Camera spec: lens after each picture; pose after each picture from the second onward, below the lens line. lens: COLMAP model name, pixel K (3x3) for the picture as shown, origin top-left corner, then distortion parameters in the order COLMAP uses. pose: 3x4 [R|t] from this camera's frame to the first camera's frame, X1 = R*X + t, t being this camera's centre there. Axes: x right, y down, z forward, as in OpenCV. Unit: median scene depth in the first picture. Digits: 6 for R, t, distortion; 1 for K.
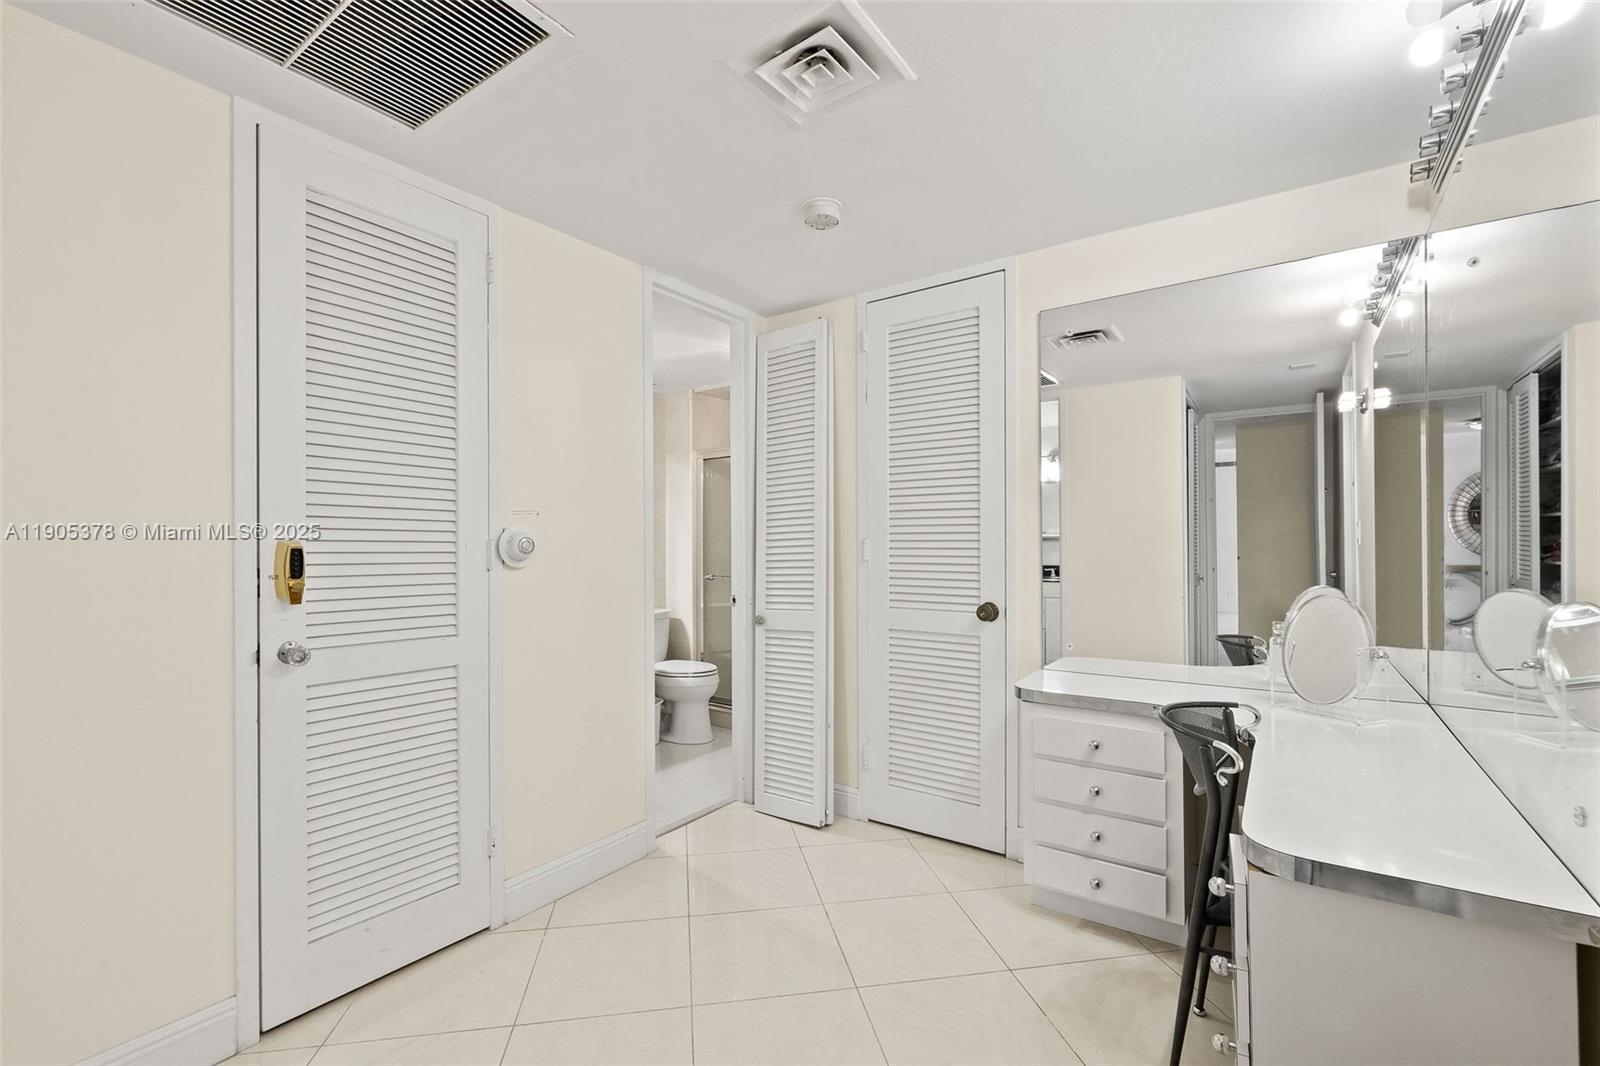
lens RADIAL K [[691.7, 0, 795.1], [0, 691.7, 544.4], [0, 0, 1]] dist [0.001165, -0.000336]
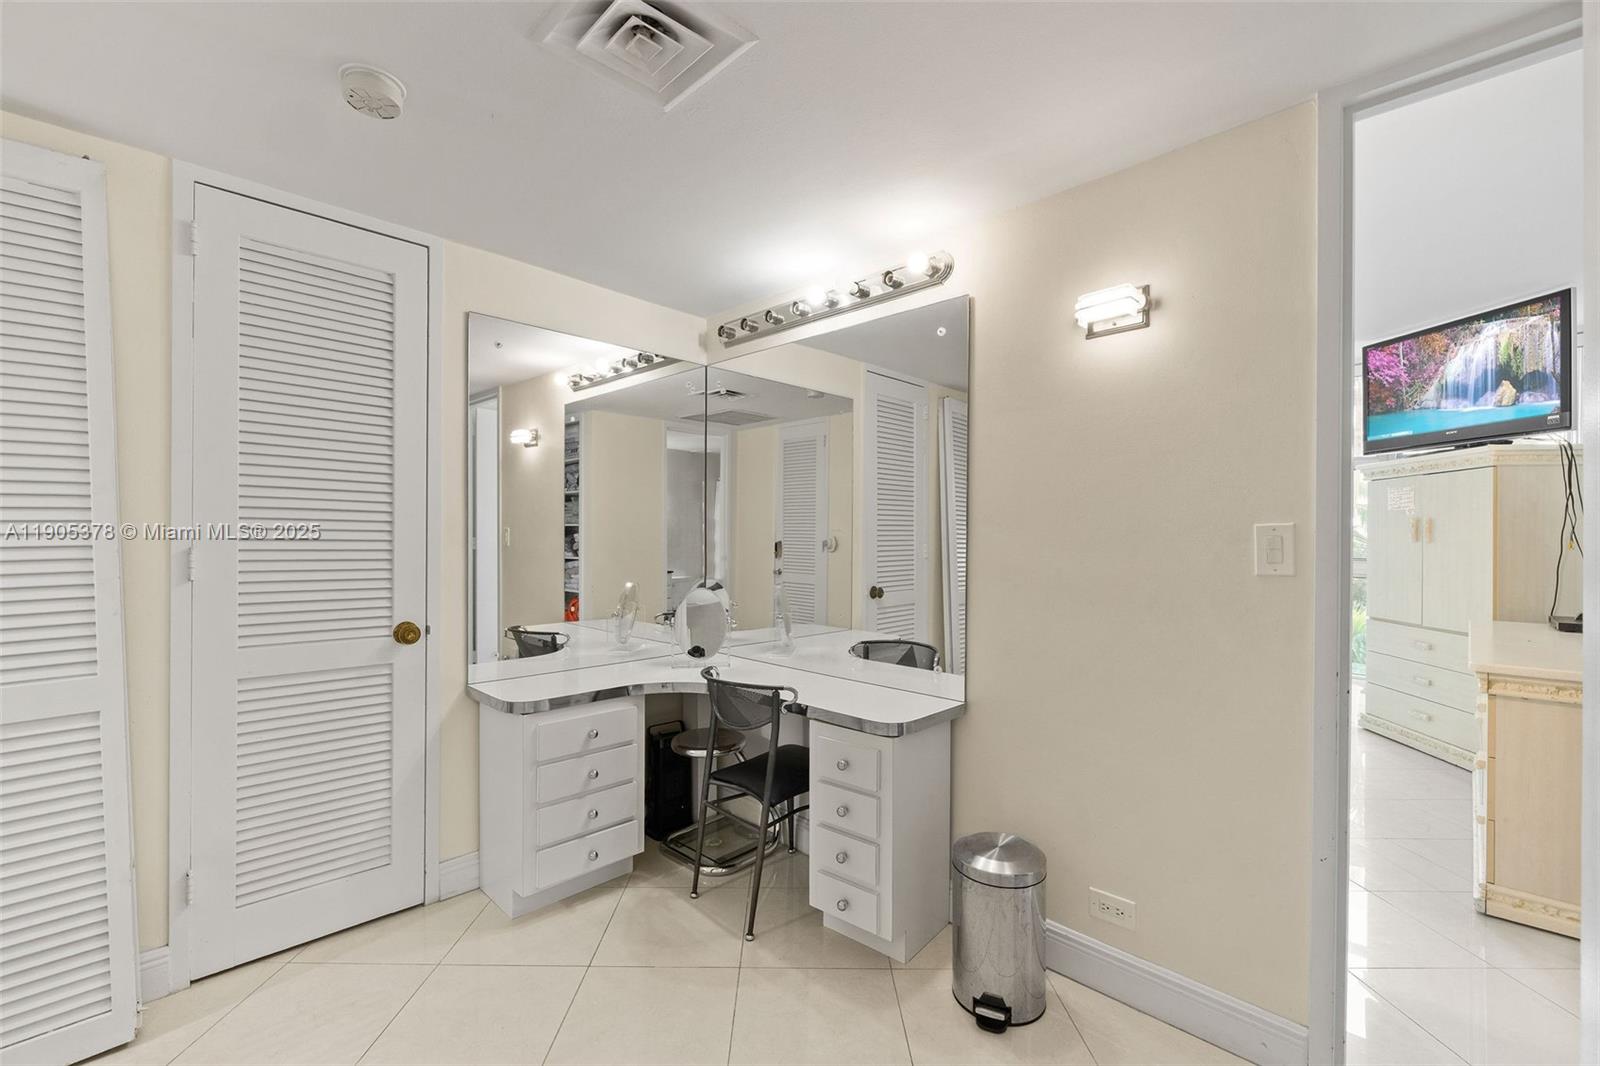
lens RADIAL K [[691.7, 0, 795.7], [0, 691.7, 543.9], [0, 0, 1]] dist [0.001165, -0.000336]
pose [[0.162908, 0.008576, 0.986604, -0.499763], [-0.007530, 0.999944, -0.007449, -0.010976], [-0.986612, -0.006215, 0.162964, 0.386847]]
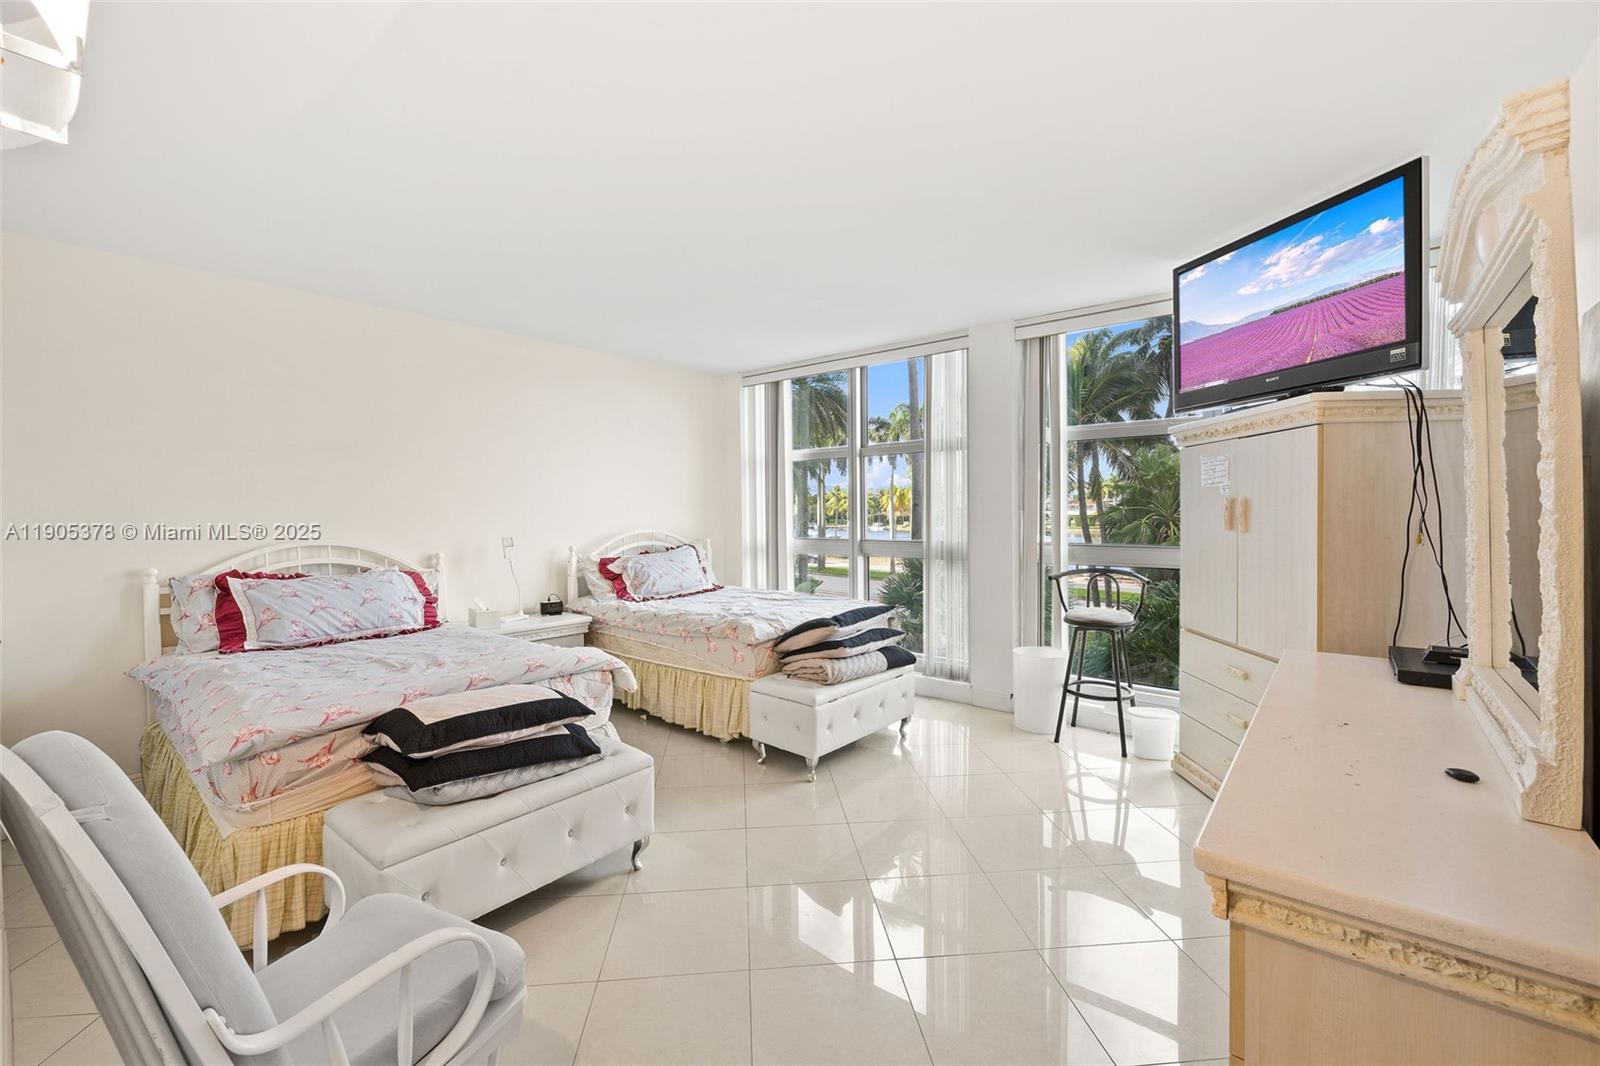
lens RADIAL K [[691.7, 0, 790.2], [0, 691.7, 528.0], [0, 0, 1]] dist [0.001165, -0.000336]
pose [[0.072884, -0.011925, 0.997269, -0.374147], [0.008846, 0.999897, 0.011310, -0.021821], [-0.997301, 0.007997, 0.072982, 0.281466]]
